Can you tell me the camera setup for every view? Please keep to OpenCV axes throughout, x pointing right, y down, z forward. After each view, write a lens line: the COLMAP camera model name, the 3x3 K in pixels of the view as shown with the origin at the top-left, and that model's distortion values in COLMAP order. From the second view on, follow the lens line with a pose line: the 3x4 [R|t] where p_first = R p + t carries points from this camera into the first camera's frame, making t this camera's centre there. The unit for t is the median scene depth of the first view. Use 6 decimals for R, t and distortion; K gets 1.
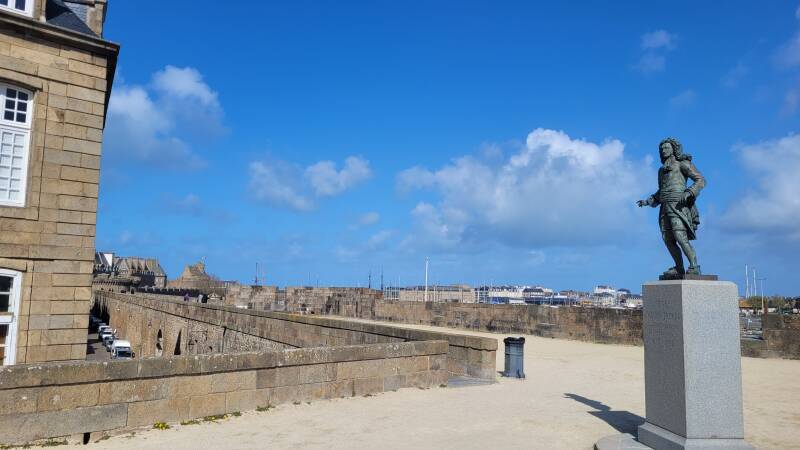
lens RADIAL K [[577.2, 0, 400.0], [0, 577.2, 225.0], [0, 0, 1]] dist [0.028589, -0.003080]
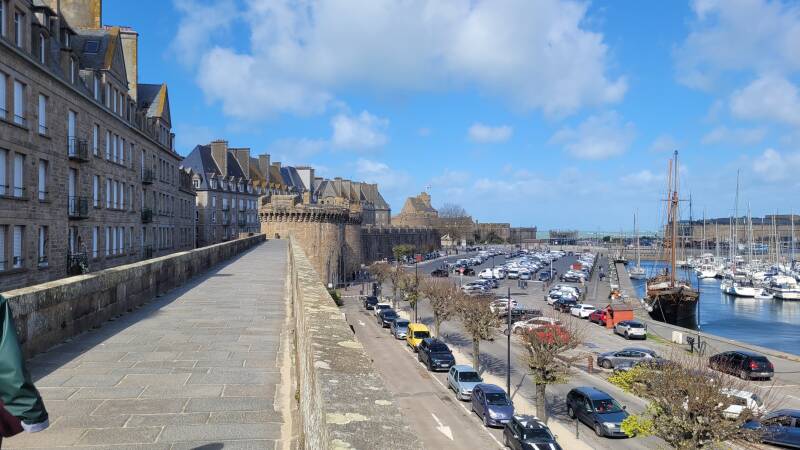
lens RADIAL K [[577.2, 0, 400.0], [0, 577.2, 225.0], [0, 0, 1]] dist [0.028589, -0.003080]
pose [[0.948246, -0.022752, -0.316720, -0.197995], [0.056348, 0.993656, 0.097324, 0.045089], [0.312497, -0.110133, 0.943513, 0.413354]]
